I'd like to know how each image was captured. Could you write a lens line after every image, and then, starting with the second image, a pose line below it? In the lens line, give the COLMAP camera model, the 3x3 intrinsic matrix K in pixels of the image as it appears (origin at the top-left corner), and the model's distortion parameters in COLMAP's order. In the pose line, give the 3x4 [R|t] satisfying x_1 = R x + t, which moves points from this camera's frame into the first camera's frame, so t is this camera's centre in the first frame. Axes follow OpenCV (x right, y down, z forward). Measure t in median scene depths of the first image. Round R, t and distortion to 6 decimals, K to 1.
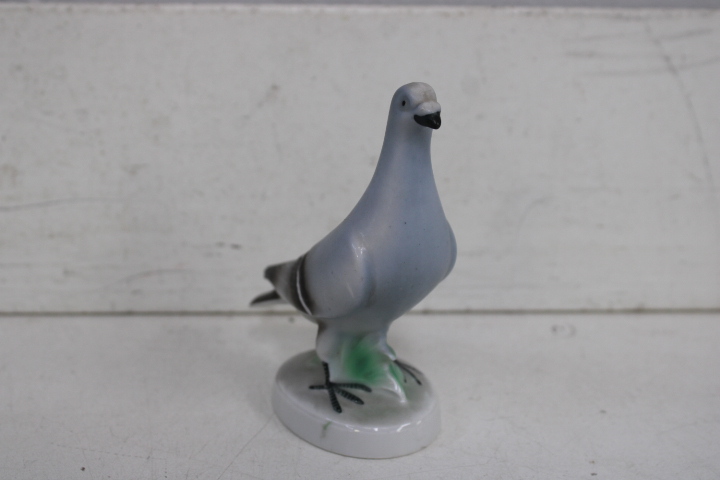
lens RADIAL K [[1051.6, 0, 362.2], [0, 1051.6, 234.8], [0, 0, 1]] dist [-0.023094, 0.000000]
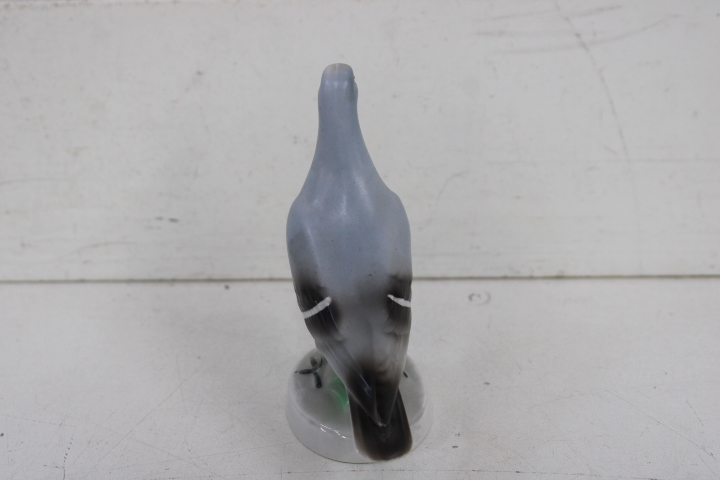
lens RADIAL K [[1051.6, 0, 358.4], [0, 1051.6, 237.1], [0, 0, 1]] dist [-0.023094, 0.000000]
pose [[0.994332, -0.004145, -0.106239, 0.187068], [0.013942, 0.995695, 0.091641, -0.069265], [0.105401, -0.092603, 0.990109, -0.050514]]
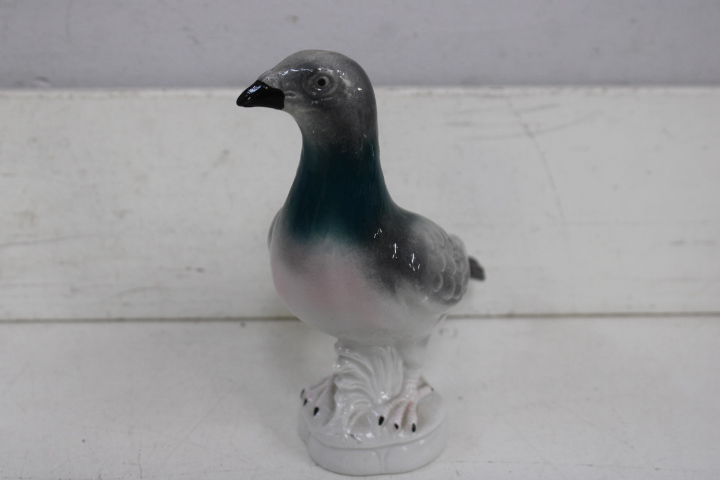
lens RADIAL K [[1051.6, 0, 360.1], [0, 1051.6, 233.3], [0, 0, 1]] dist [-0.023094, 0.000000]
pose [[0.999711, -0.004825, -0.023566, 0.115151], [0.005950, 0.998835, 0.047883, -0.099178], [0.023307, -0.048009, 0.998575, -0.321276]]
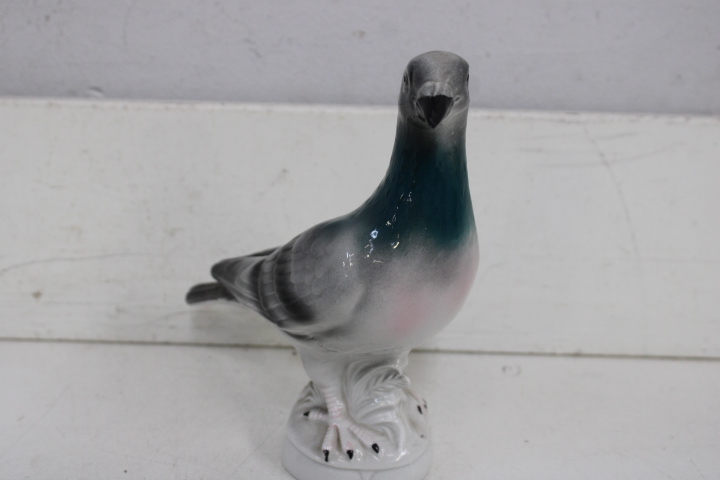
lens RADIAL K [[1051.6, 0, 362.0], [0, 1051.6, 233.5], [0, 0, 1]] dist [-0.023094, 0.000000]
pose [[0.998140, 0.030323, -0.052887, 0.077573], [-0.029300, 0.999370, 0.020008, -0.092237], [0.053461, -0.018421, 0.998400, -0.253477]]
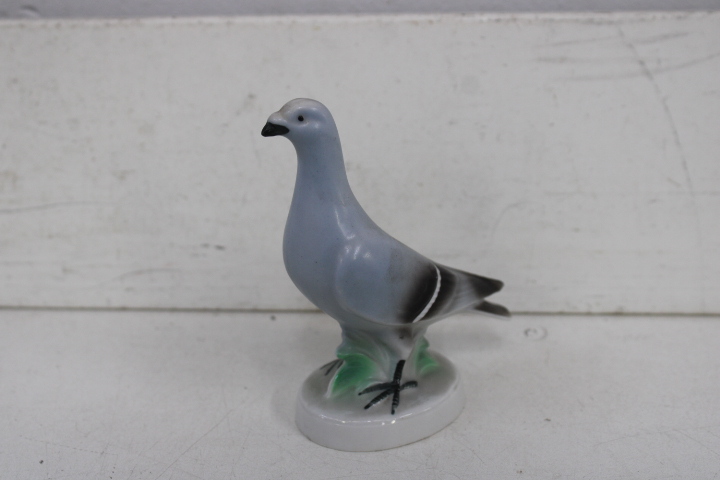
lens RADIAL K [[1051.6, 0, 359.9], [0, 1051.6, 236.6], [0, 0, 1]] dist [-0.023094, 0.000000]
pose [[0.991968, 0.007872, -0.126243, 0.153990], [-0.002932, 0.999224, 0.039269, -0.042255], [0.126454, -0.038584, 0.991222, -0.021623]]
